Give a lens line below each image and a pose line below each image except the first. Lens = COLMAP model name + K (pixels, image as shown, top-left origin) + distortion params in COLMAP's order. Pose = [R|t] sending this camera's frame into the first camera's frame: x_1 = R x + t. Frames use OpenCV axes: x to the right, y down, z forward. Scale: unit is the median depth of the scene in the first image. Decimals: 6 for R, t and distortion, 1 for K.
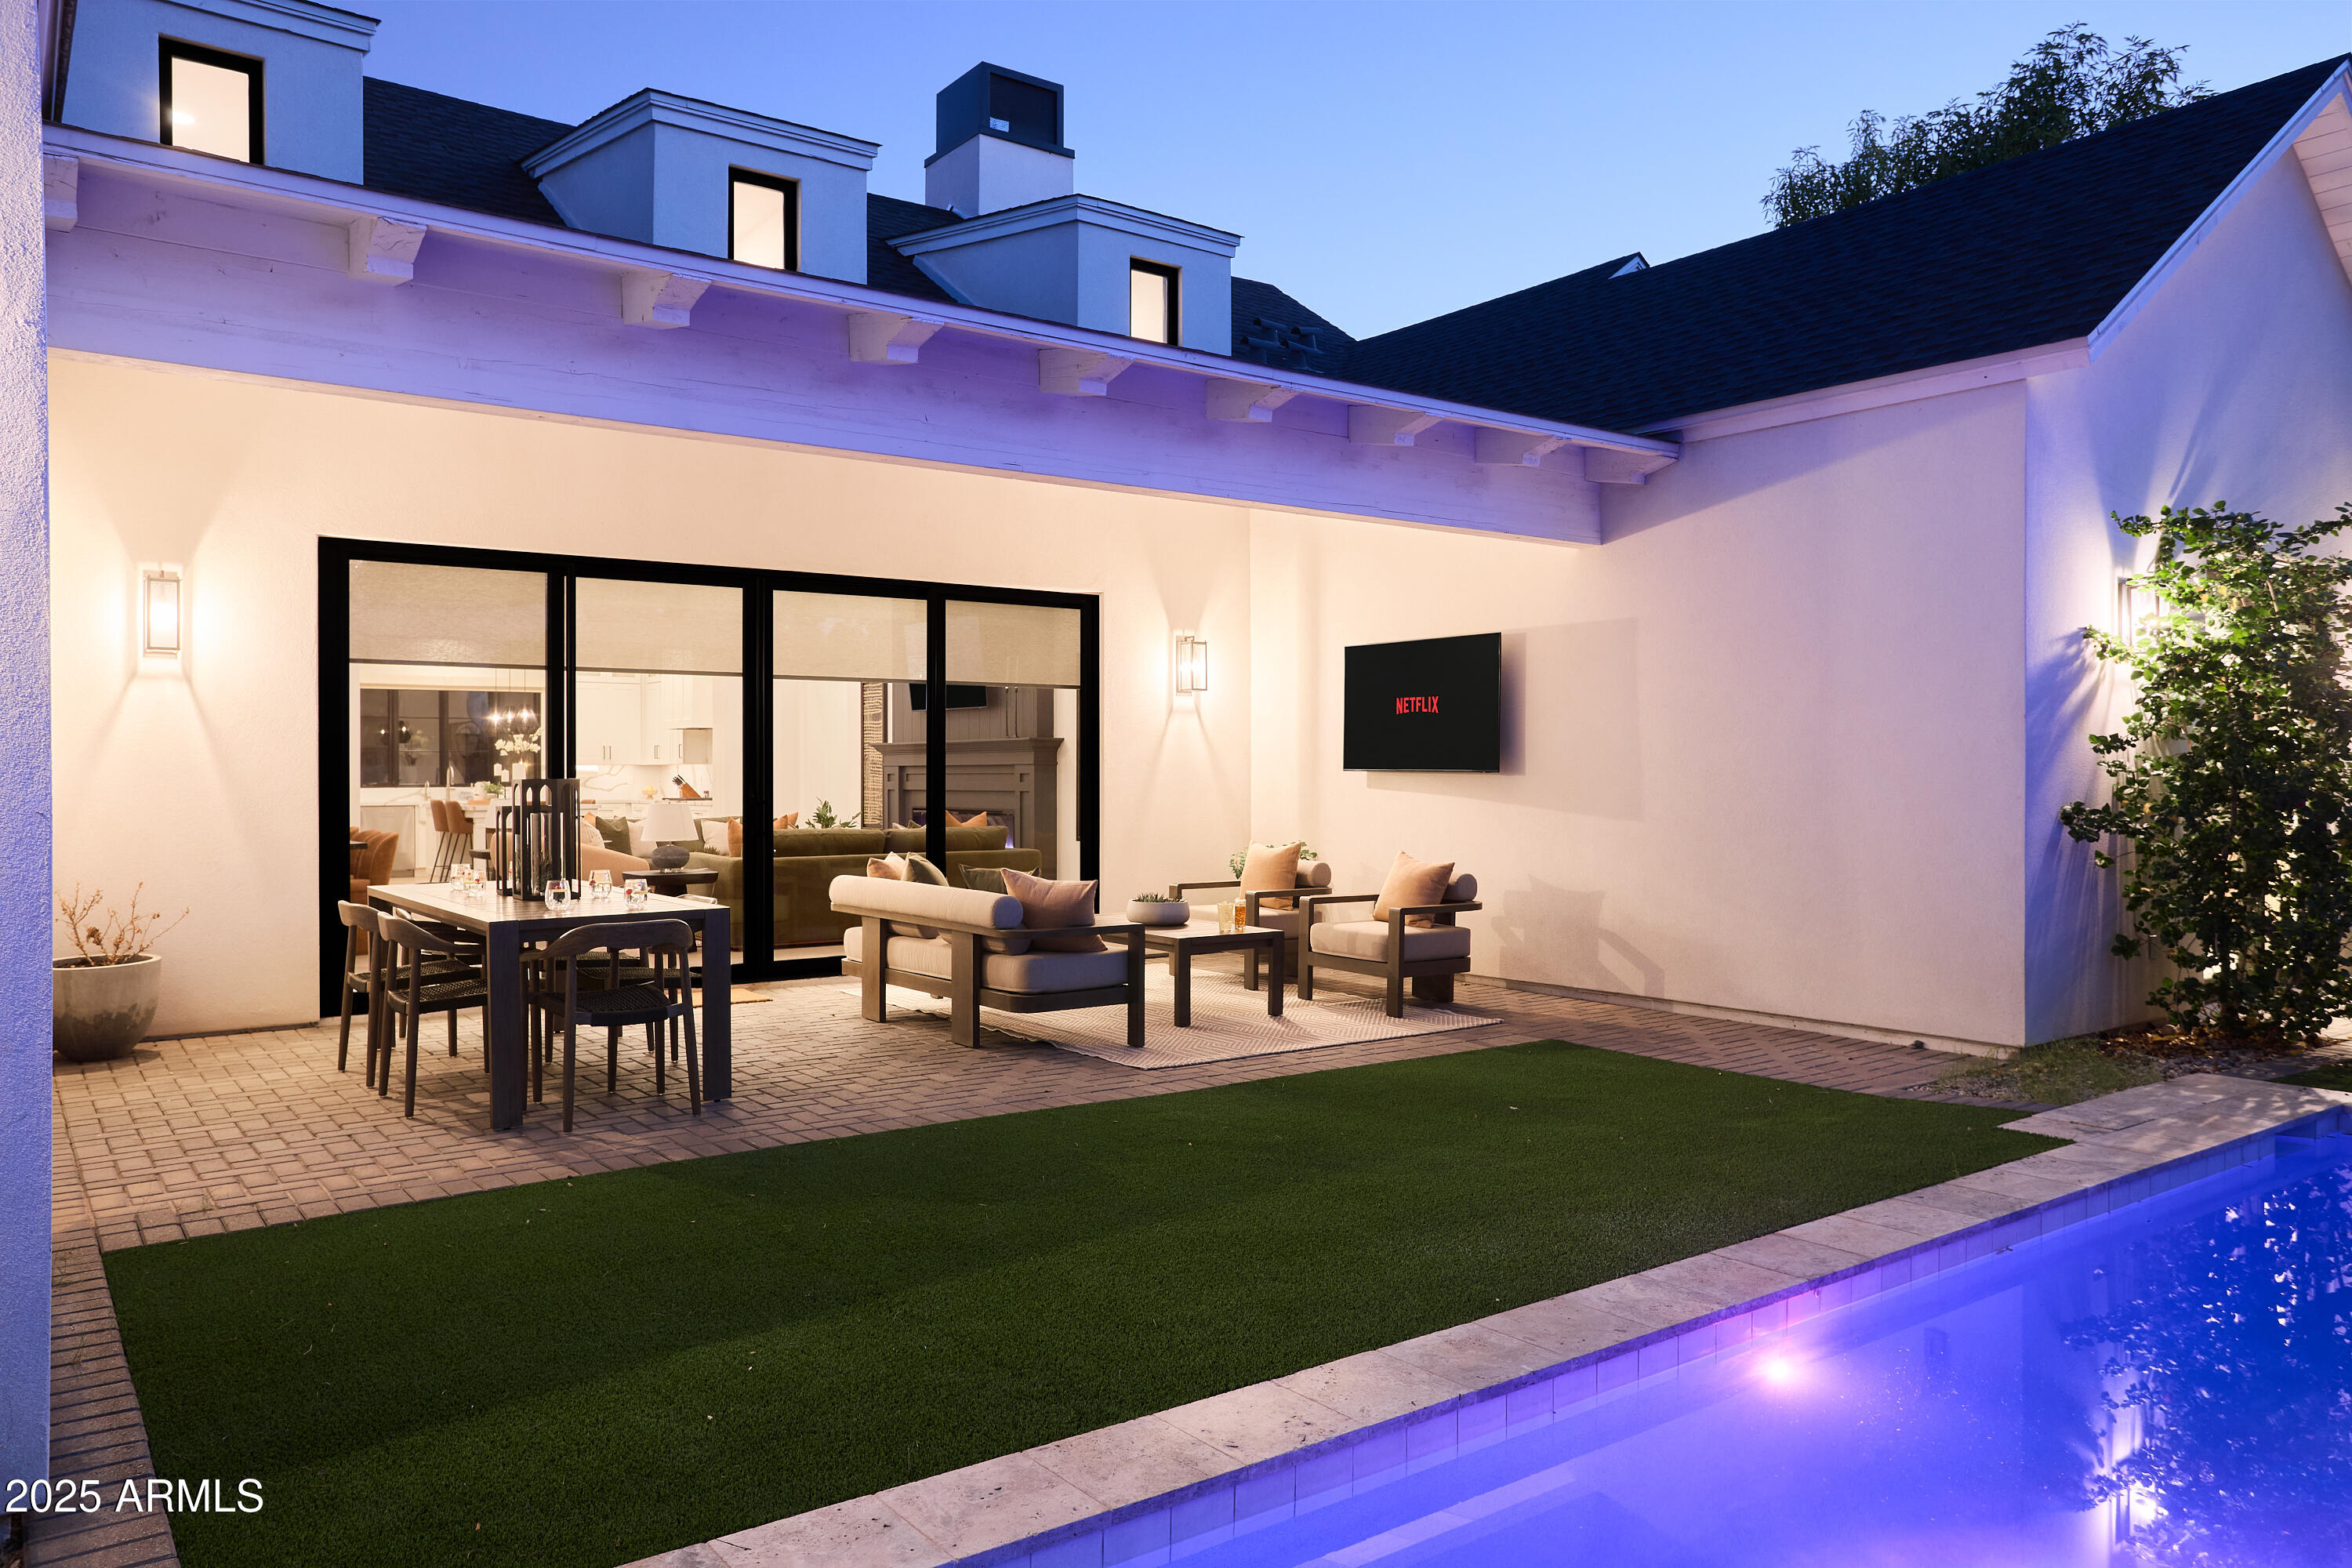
lens RADIAL K [[1620.8, 0, 1175.3], [0, 1620.8, 777.5], [0, 0, 1]] dist [-0.034255, 0.021068]
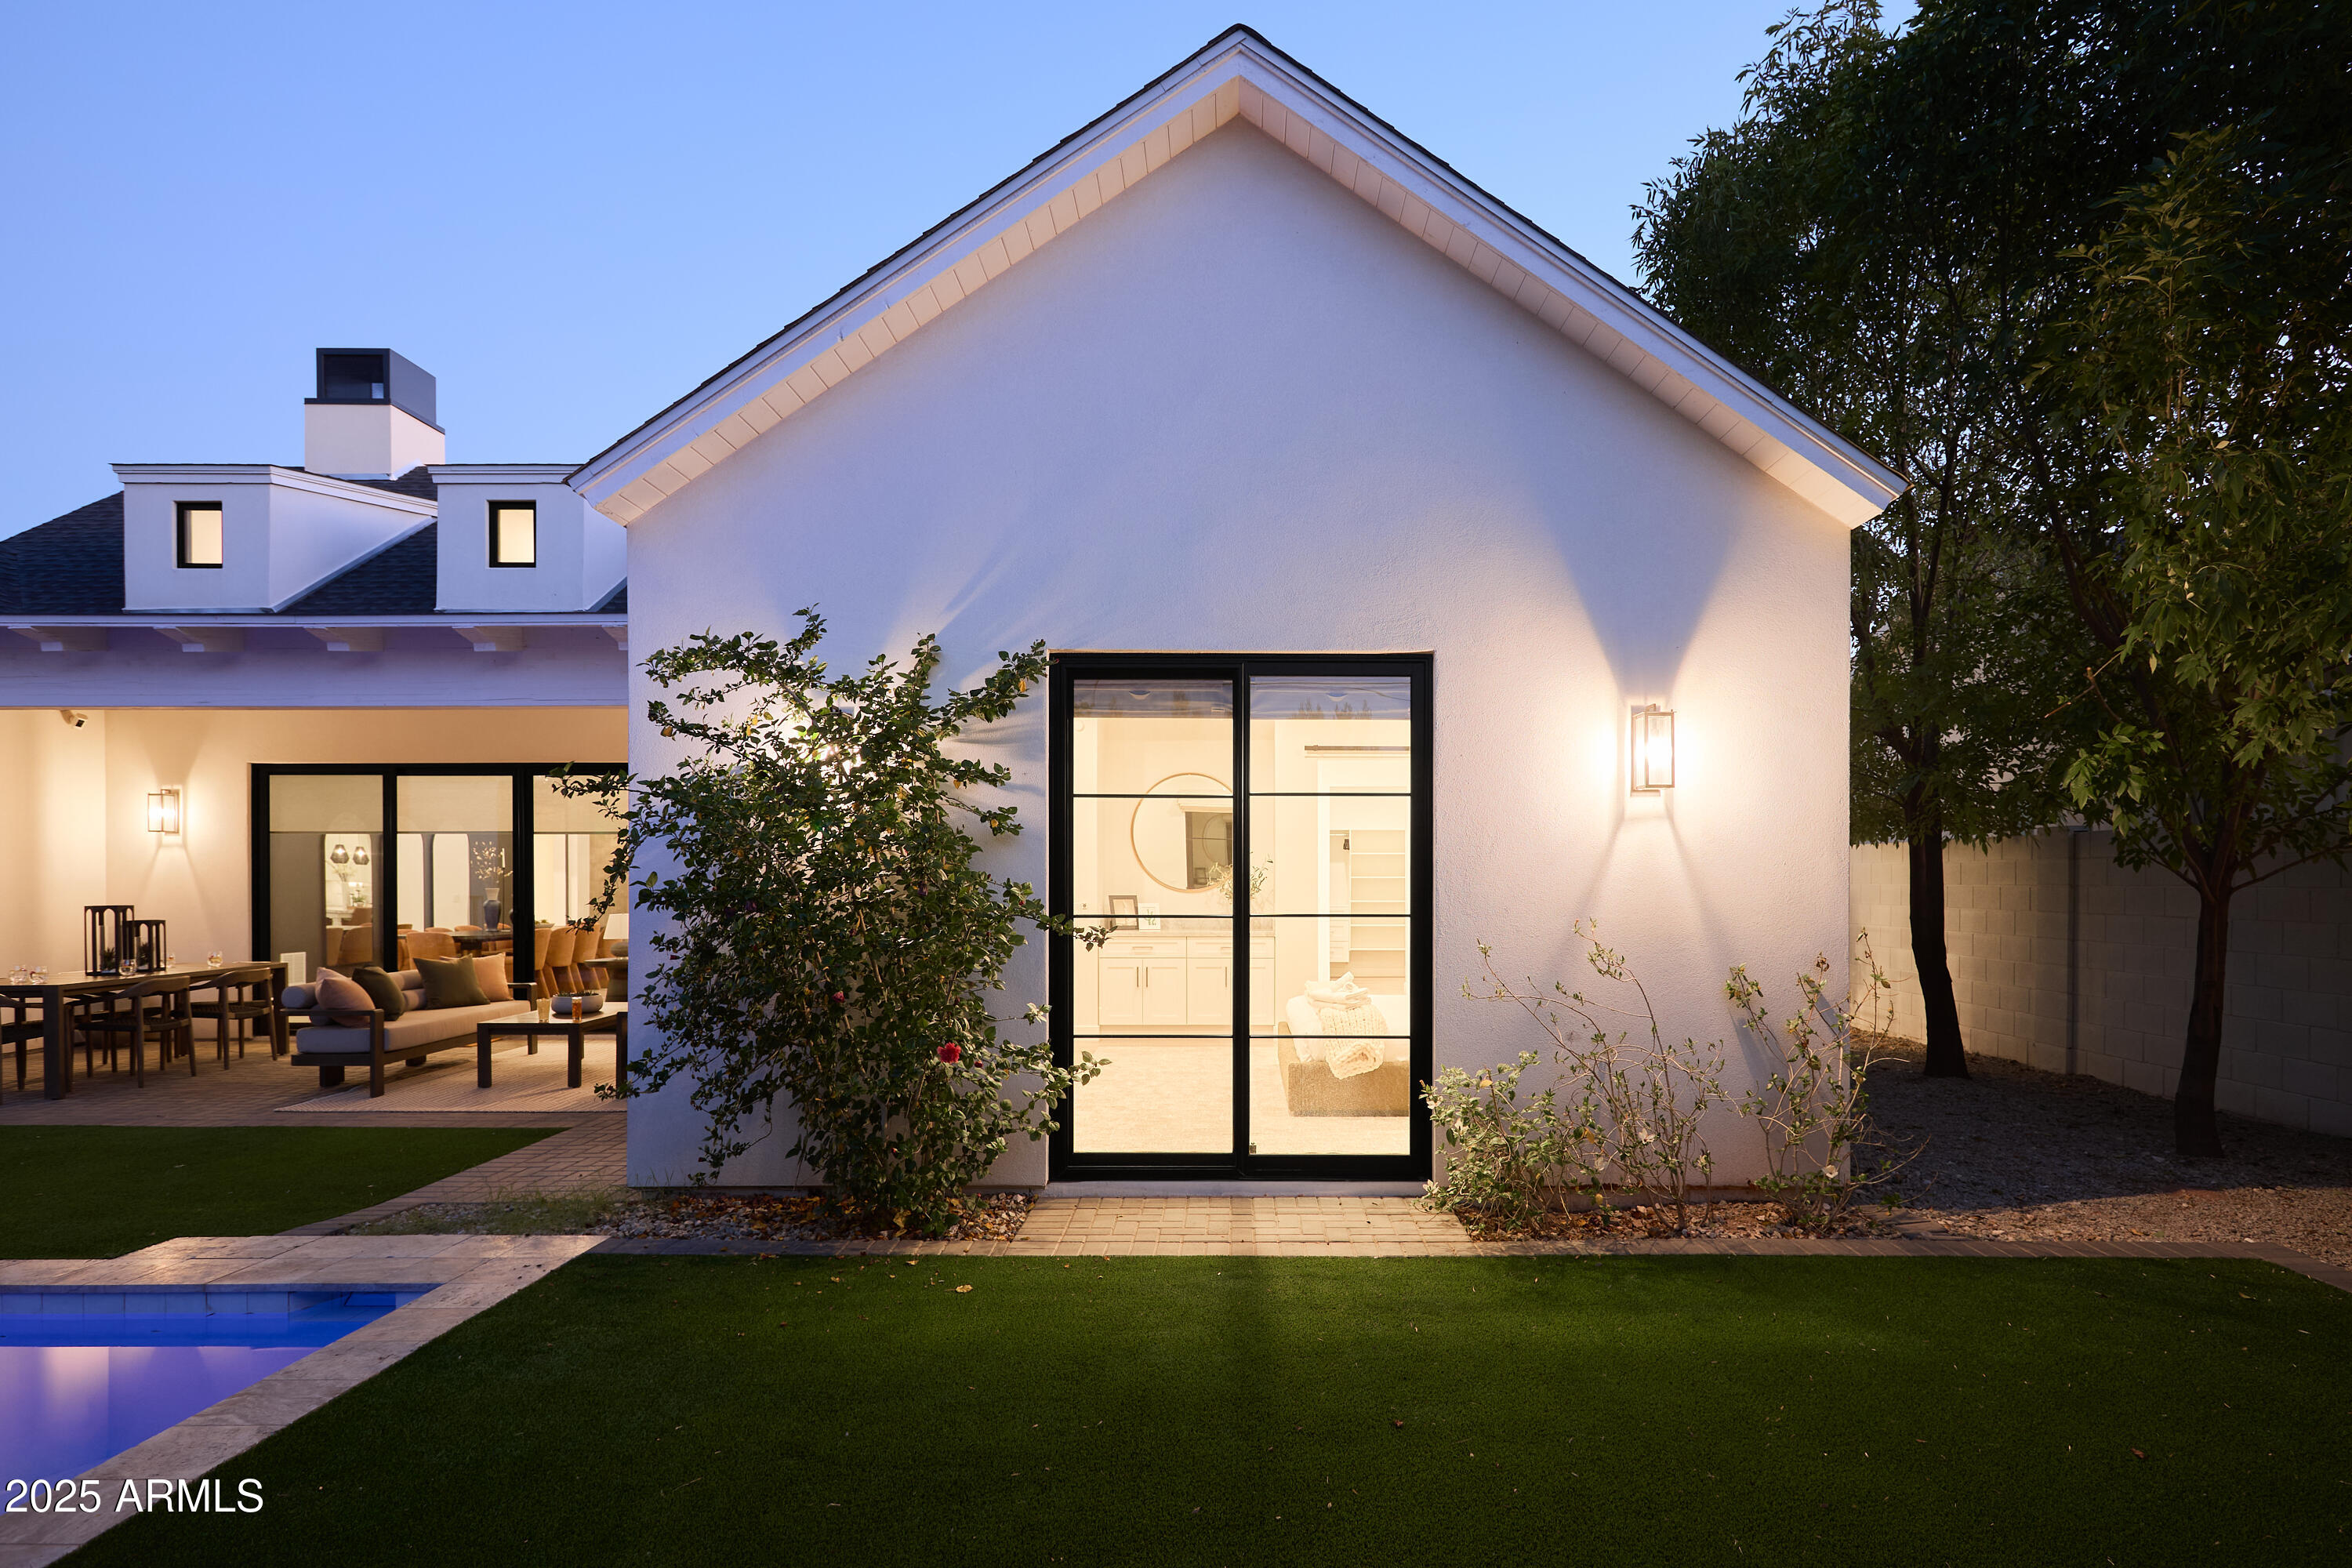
lens RADIAL K [[1256.7, 0, 1246.1], [0, 1256.7, 891.0], [0, 0, 1]] dist [-0.005959, 0.001252]
pose [[0.809796, 0.005989, -0.586682, 1.099827], [0.000078, 0.999947, 0.010316, -0.022908], [0.586712, -0.008400, 0.809752, 0.494645]]
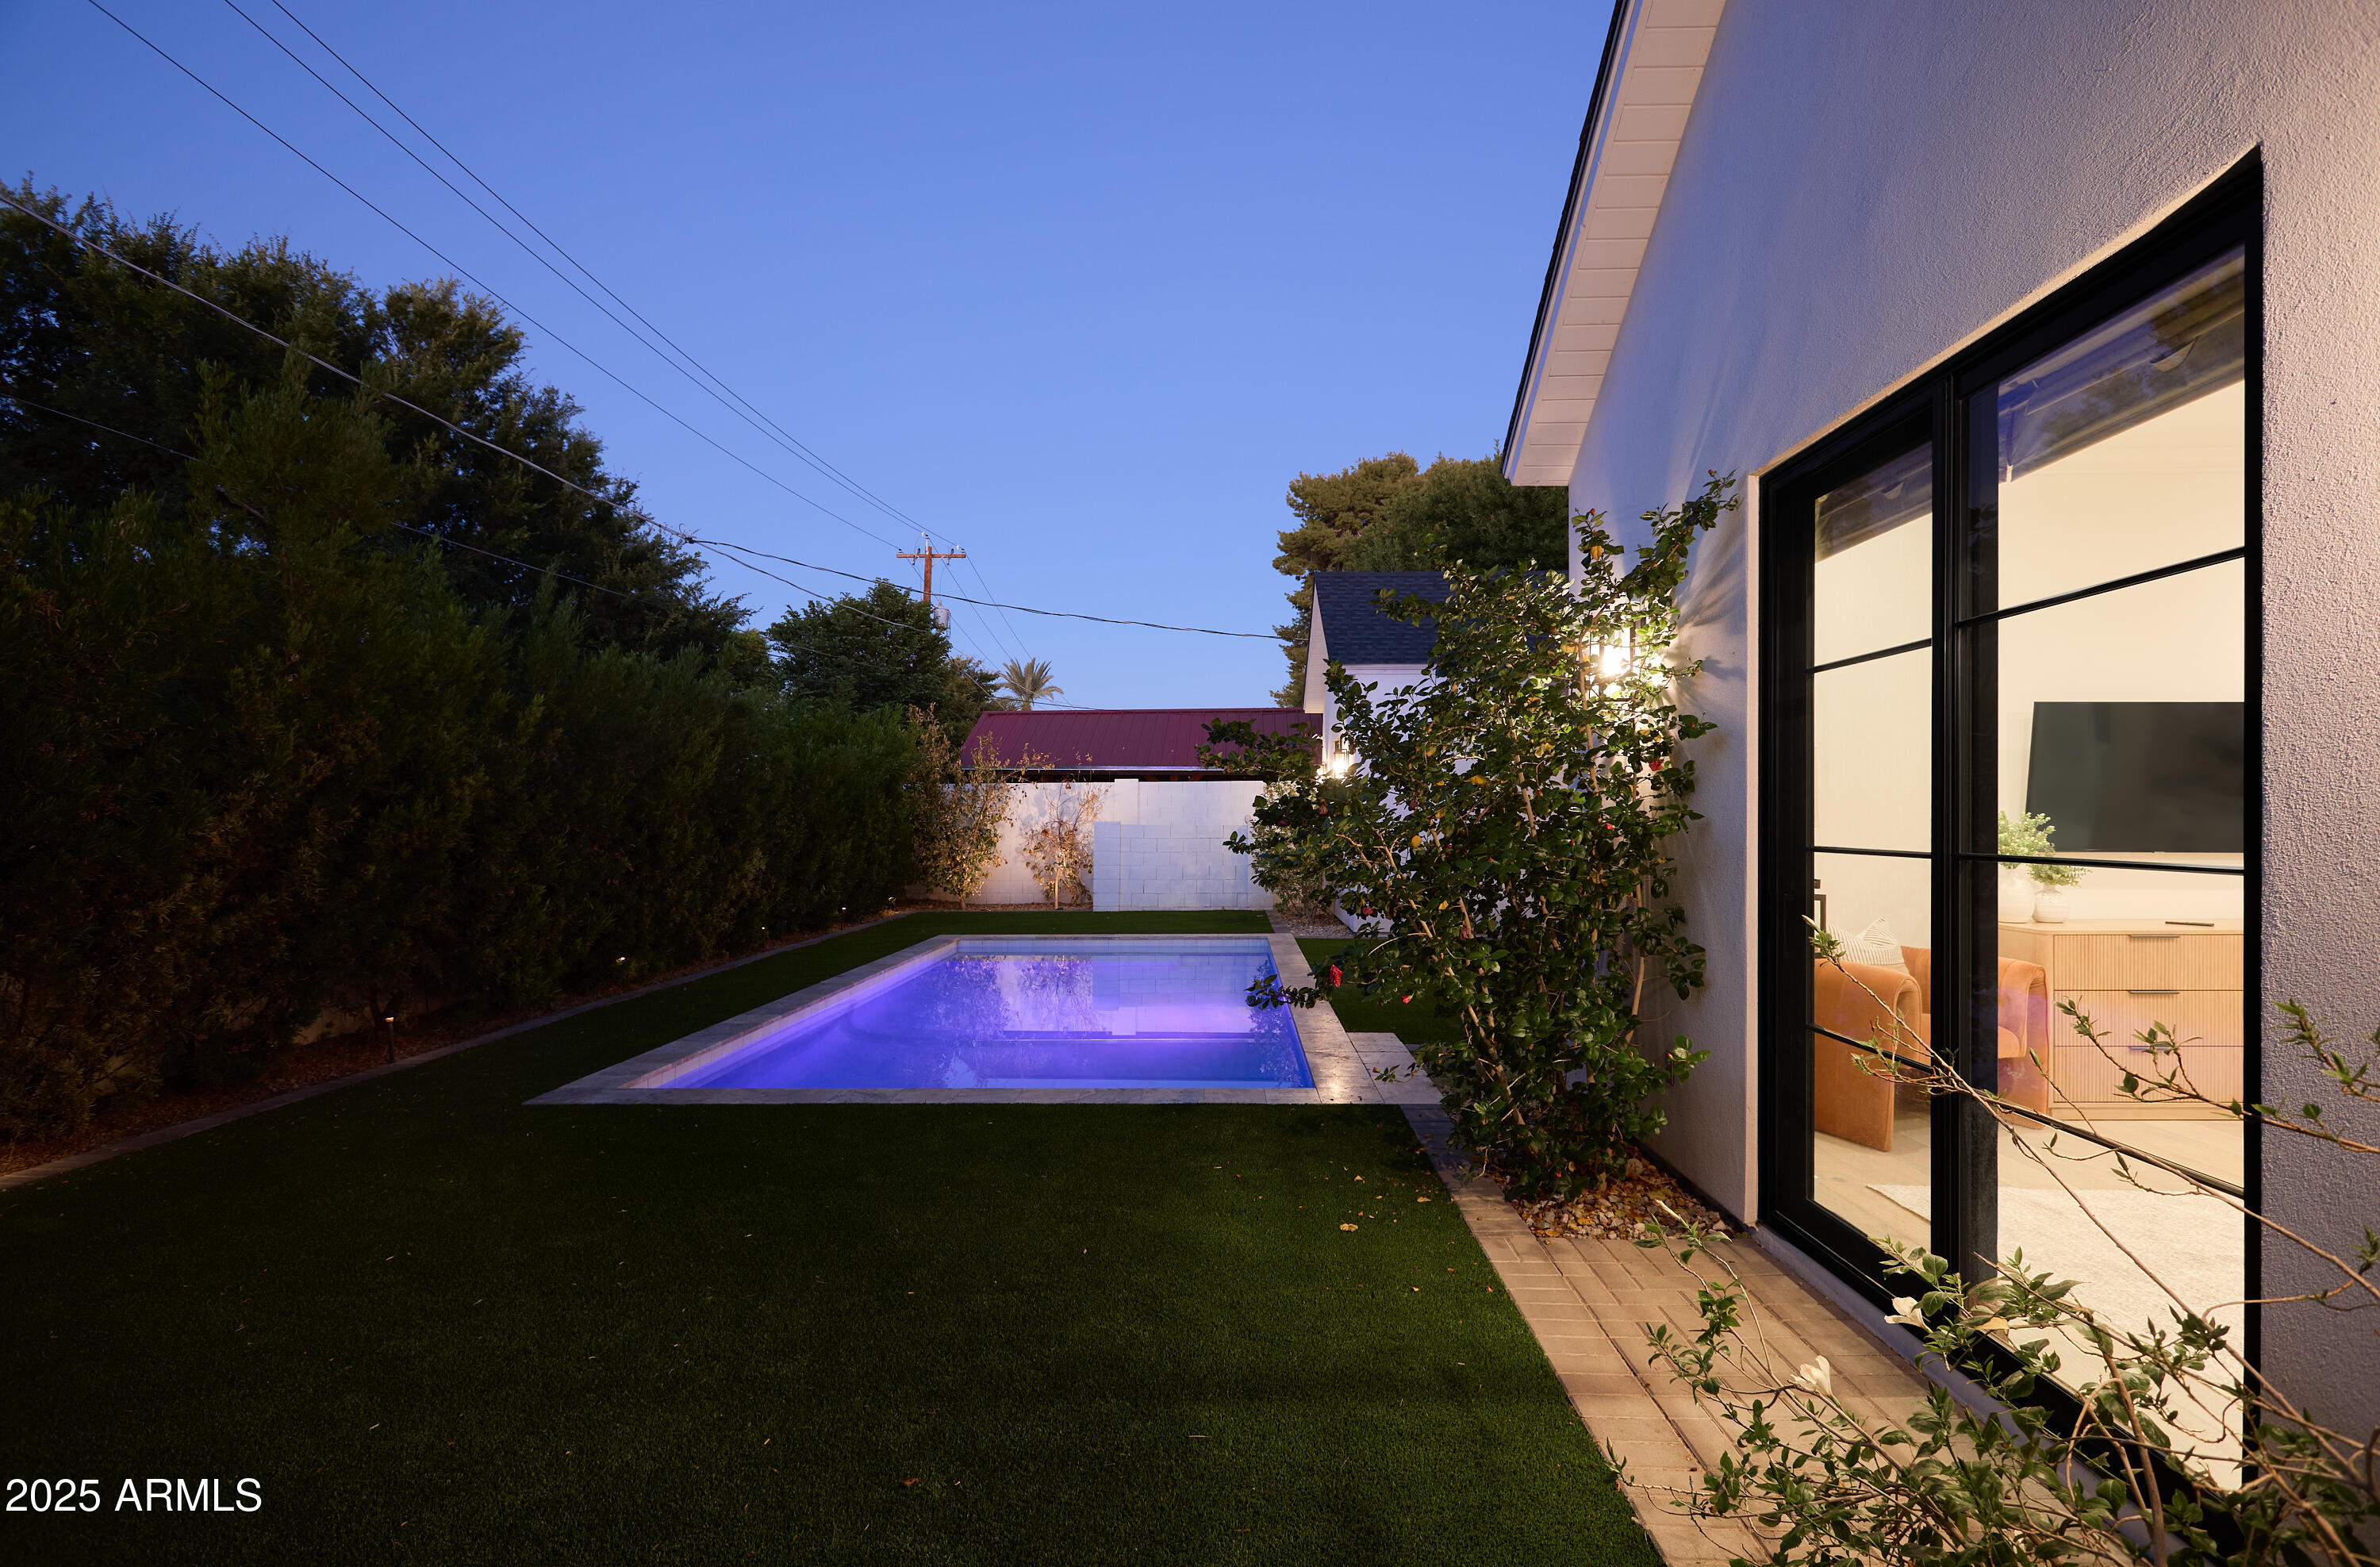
lens RADIAL K [[1094.2, 0, 1218.7], [0, 1094.2, 772.1], [0, 0, 1]] dist [0.003594, -0.001287]
pose [[-0.601265, -0.030572, -0.798465, 1.084106], [0.002235, 0.999200, -0.039941, -0.015777], [0.799047, -0.025800, -0.600715, 1.071561]]
